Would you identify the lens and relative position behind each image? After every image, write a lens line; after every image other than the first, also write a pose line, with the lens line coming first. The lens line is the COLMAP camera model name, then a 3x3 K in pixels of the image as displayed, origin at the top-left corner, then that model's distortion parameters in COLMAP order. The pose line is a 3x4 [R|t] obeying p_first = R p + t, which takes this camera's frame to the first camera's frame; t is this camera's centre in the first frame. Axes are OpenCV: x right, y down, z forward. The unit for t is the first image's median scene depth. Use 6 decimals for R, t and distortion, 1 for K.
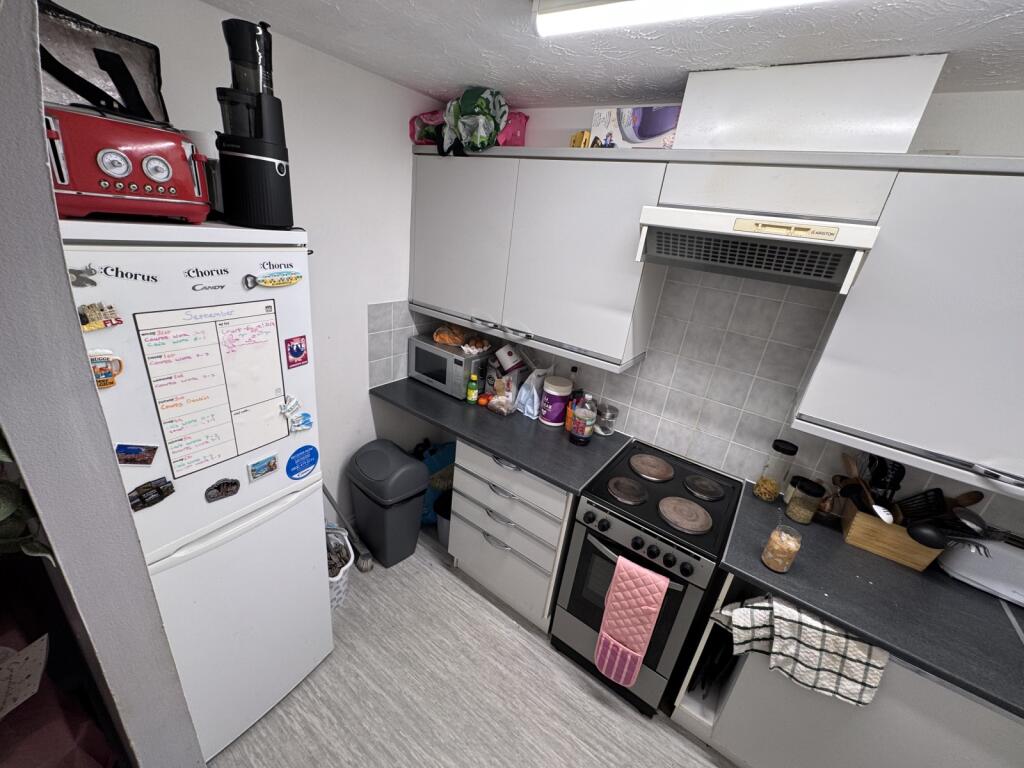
lens RADIAL K [[406.9, 0, 511.5], [0, 406.9, 381.4], [0, 0, 1]] dist [-0.003167, -0.000282]
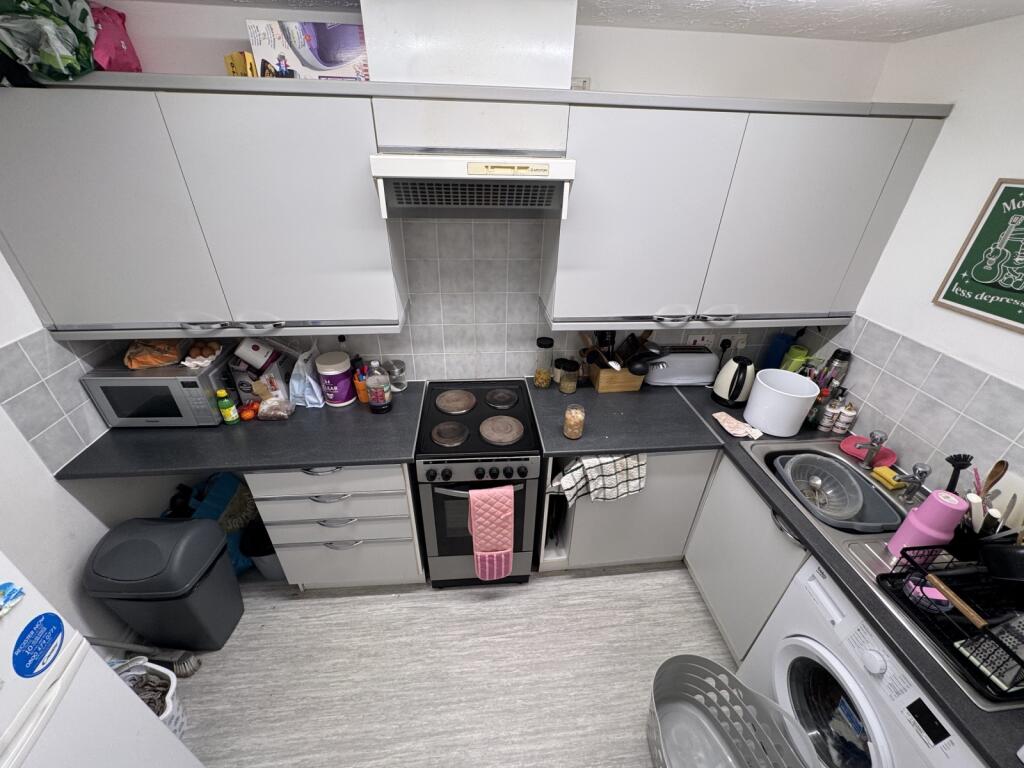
lens RADIAL K [[406.9, 0, 512.4], [0, 406.9, 382.4], [0, 0, 1]] dist [-0.003167, -0.000282]
pose [[0.752186, -0.415040, 0.511818, -0.081007], [0.303061, 0.907587, 0.290584, -0.112334], [-0.585123, -0.063462, 0.808457, 0.048023]]
